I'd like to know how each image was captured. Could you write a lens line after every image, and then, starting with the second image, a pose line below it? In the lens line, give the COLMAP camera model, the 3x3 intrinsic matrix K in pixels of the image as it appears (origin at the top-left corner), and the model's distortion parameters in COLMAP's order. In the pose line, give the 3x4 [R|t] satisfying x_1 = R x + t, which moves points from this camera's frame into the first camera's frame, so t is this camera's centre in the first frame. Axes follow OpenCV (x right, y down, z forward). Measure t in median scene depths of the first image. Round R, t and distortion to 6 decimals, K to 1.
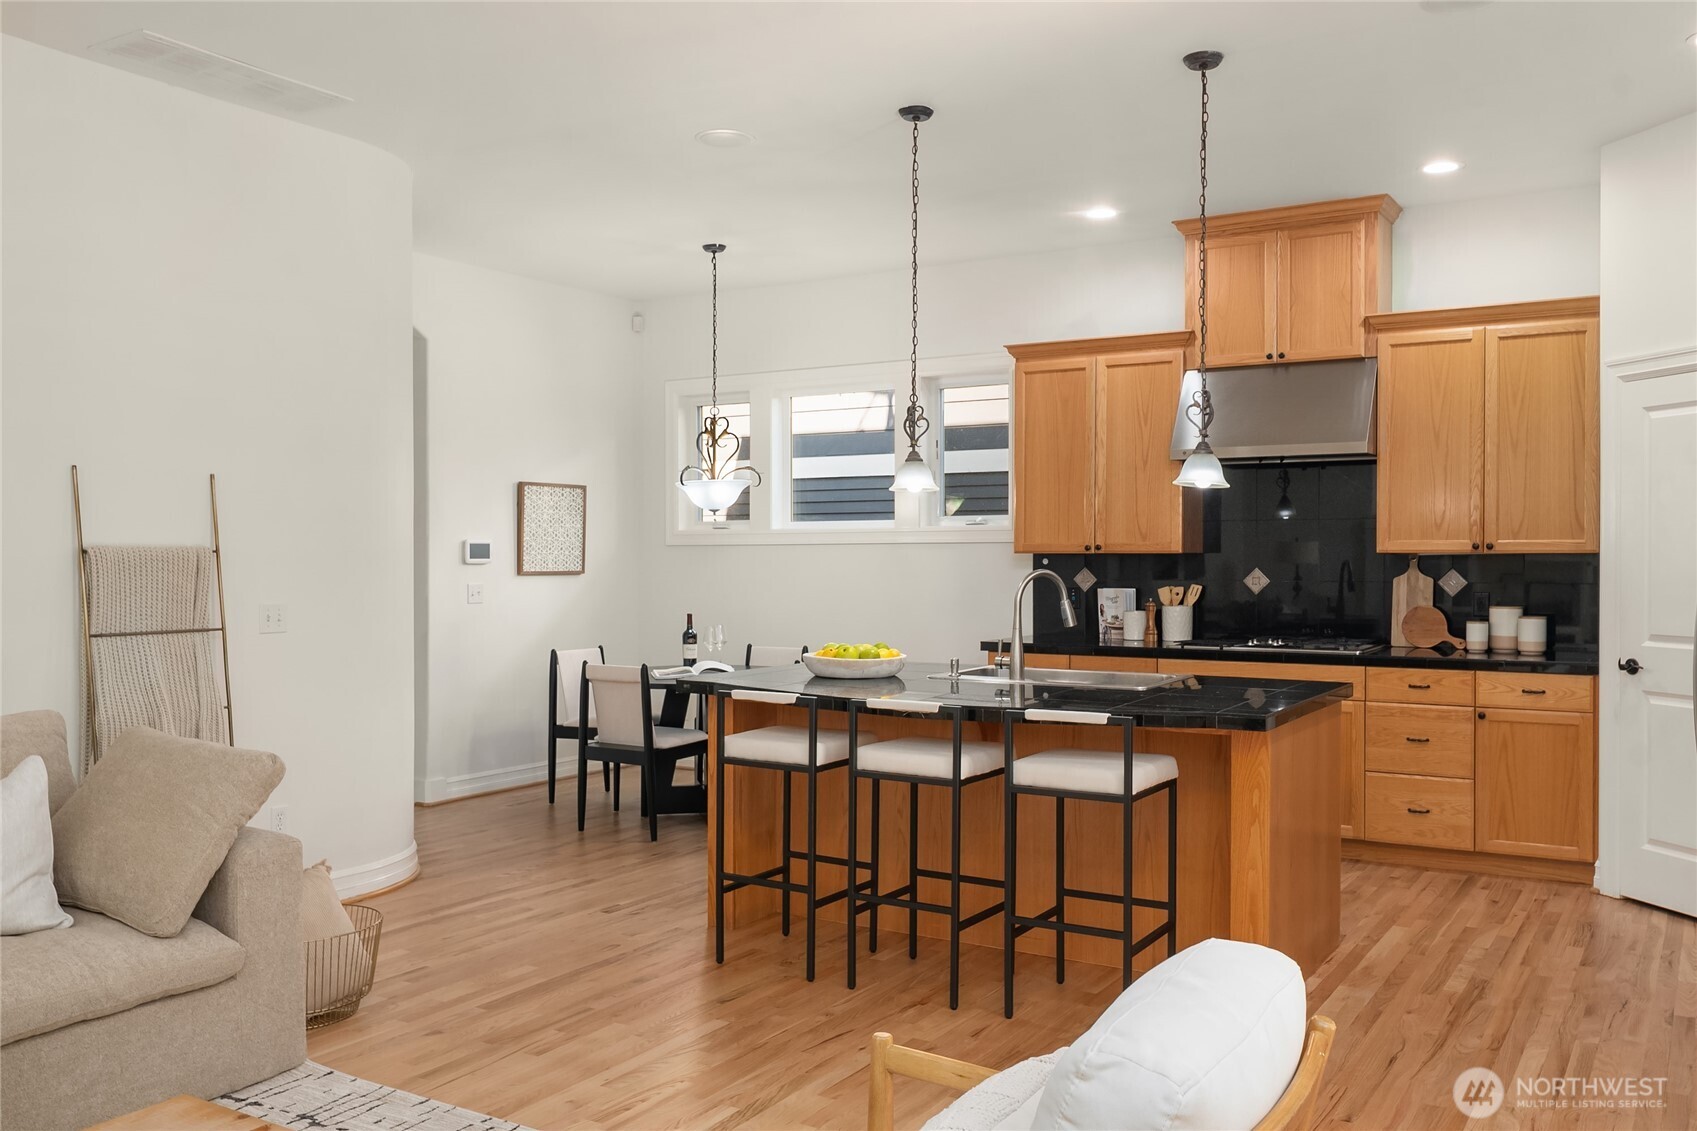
lens RADIAL K [[1404.2, 0, 837.9], [0, 1404.2, 556.4], [0, 0, 1]] dist [-0.004175, 0.004499]
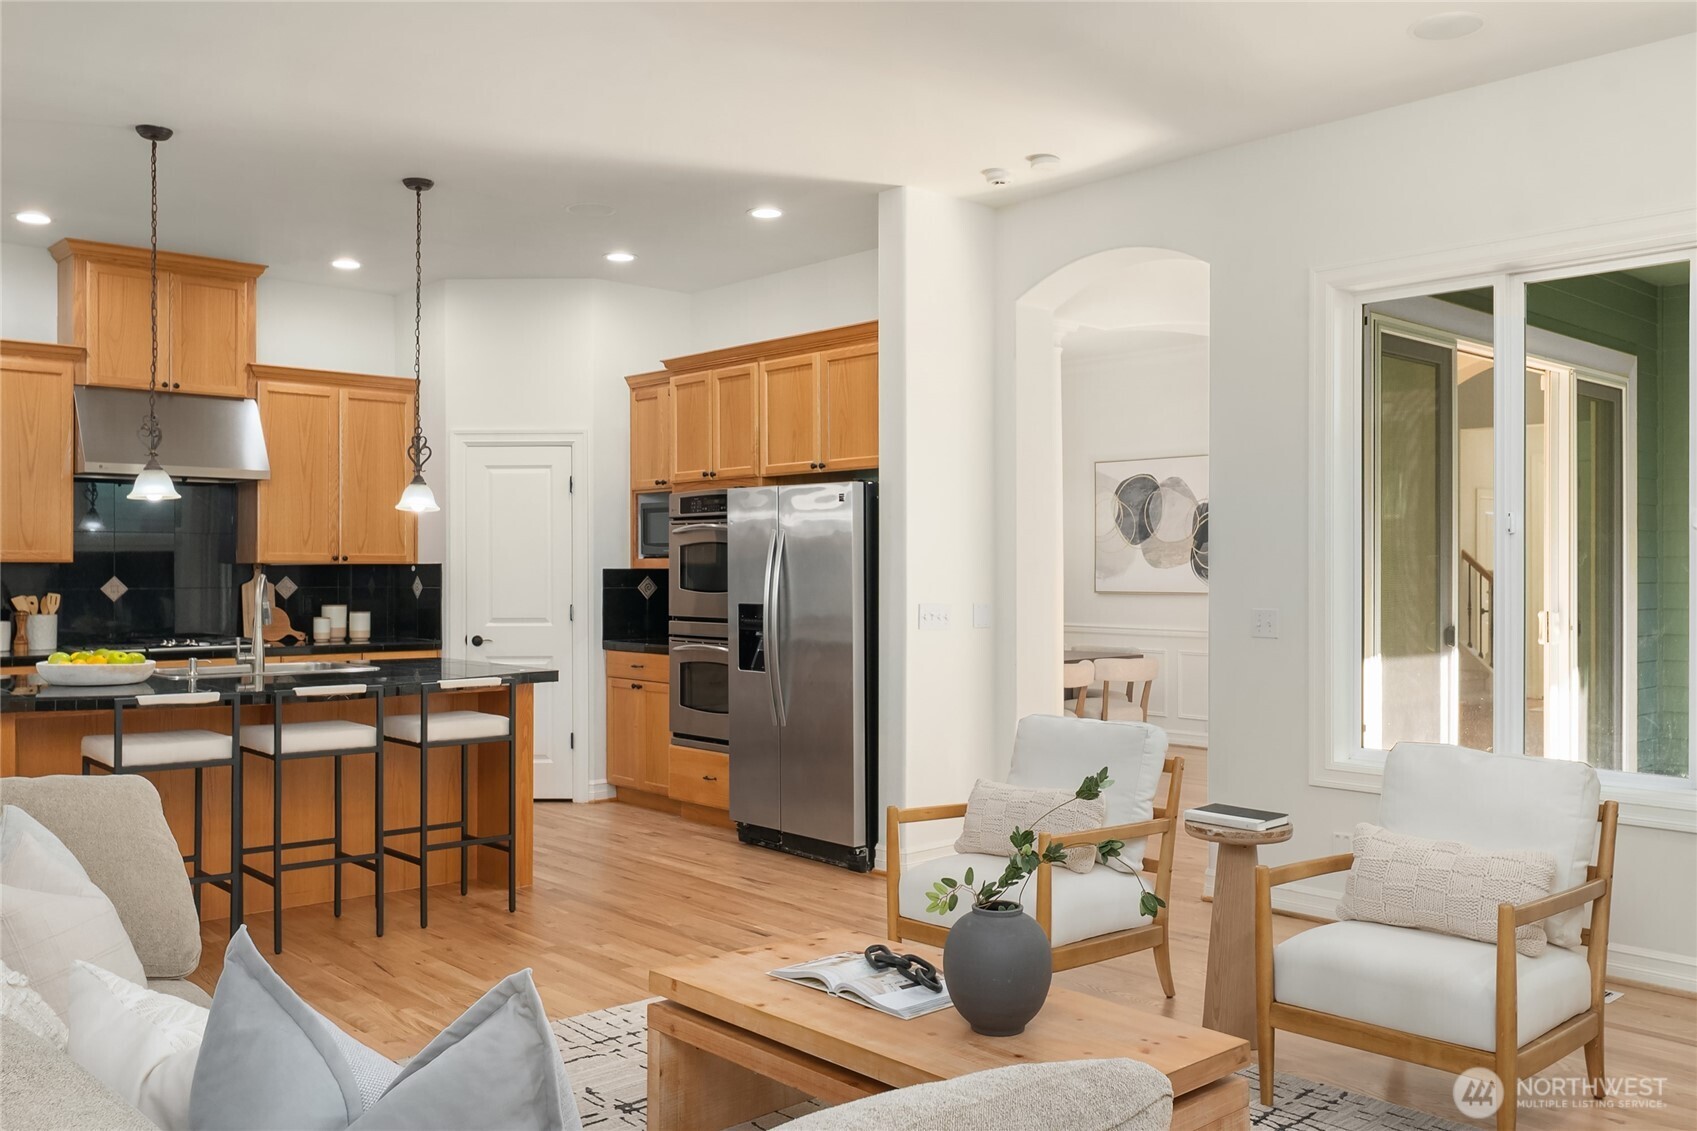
lens RADIAL K [[1404.2, 0, 838.6], [0, 1404.2, 579.6], [0, 0, 1]] dist [-0.004175, 0.004499]
pose [[0.285571, -0.004274, 0.958348, -0.600978], [0.002648, 0.999990, 0.003670, 0.008333], [-0.958354, 0.001490, 0.285579, 0.175508]]
